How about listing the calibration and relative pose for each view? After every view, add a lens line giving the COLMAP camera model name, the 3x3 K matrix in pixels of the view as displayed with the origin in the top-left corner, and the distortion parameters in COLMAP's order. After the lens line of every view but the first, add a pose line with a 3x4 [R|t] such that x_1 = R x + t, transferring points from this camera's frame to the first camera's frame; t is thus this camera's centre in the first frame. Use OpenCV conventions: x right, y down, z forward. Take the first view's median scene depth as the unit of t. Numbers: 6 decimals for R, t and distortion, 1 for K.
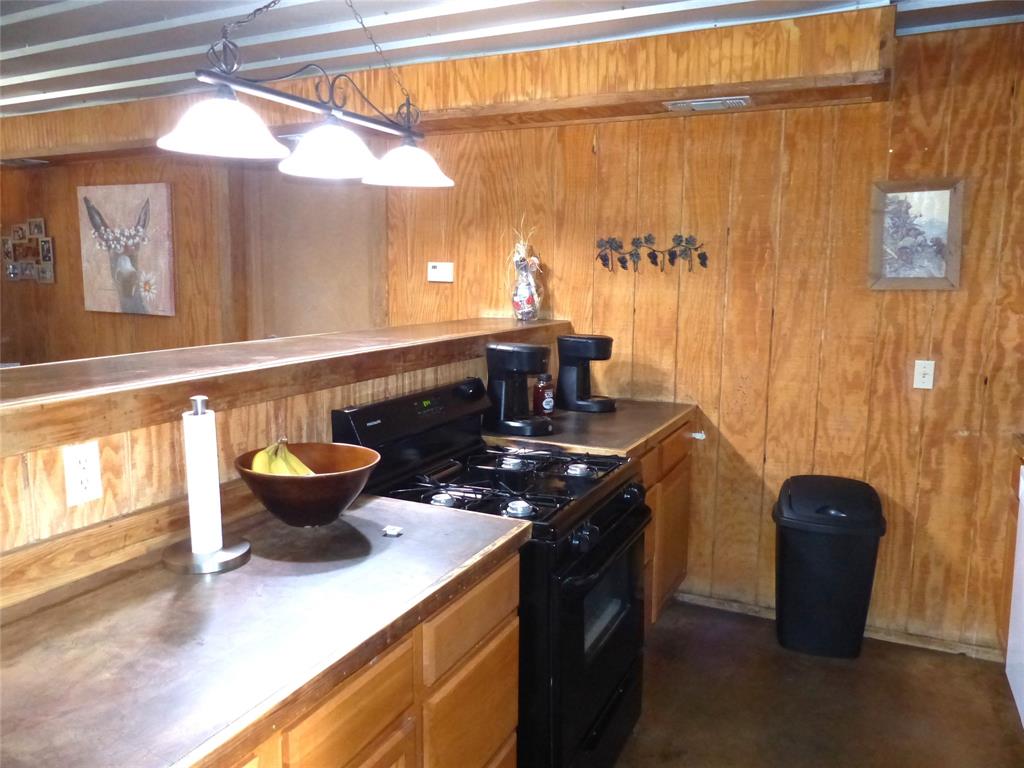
lens RADIAL K [[769.3, 0, 514.0], [0, 769.3, 383.7], [0, 0, 1]] dist [-0.036012, 0.010201]
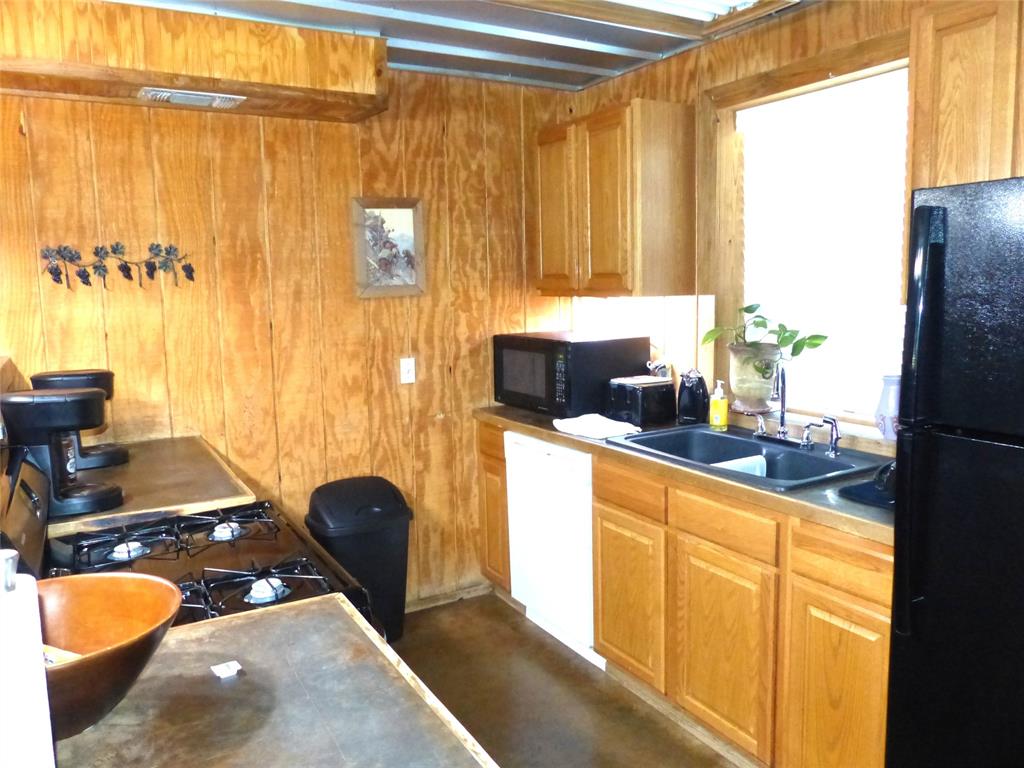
lens RADIAL K [[769.3, 0, 515.3], [0, 769.3, 379.6], [0, 0, 1]] dist [-0.036012, 0.010201]
pose [[0.559268, -0.122607, 0.819870, -0.301201], [0.136879, 0.989085, 0.054541, -0.037937], [-0.817608, 0.081720, 0.569946, 0.212331]]
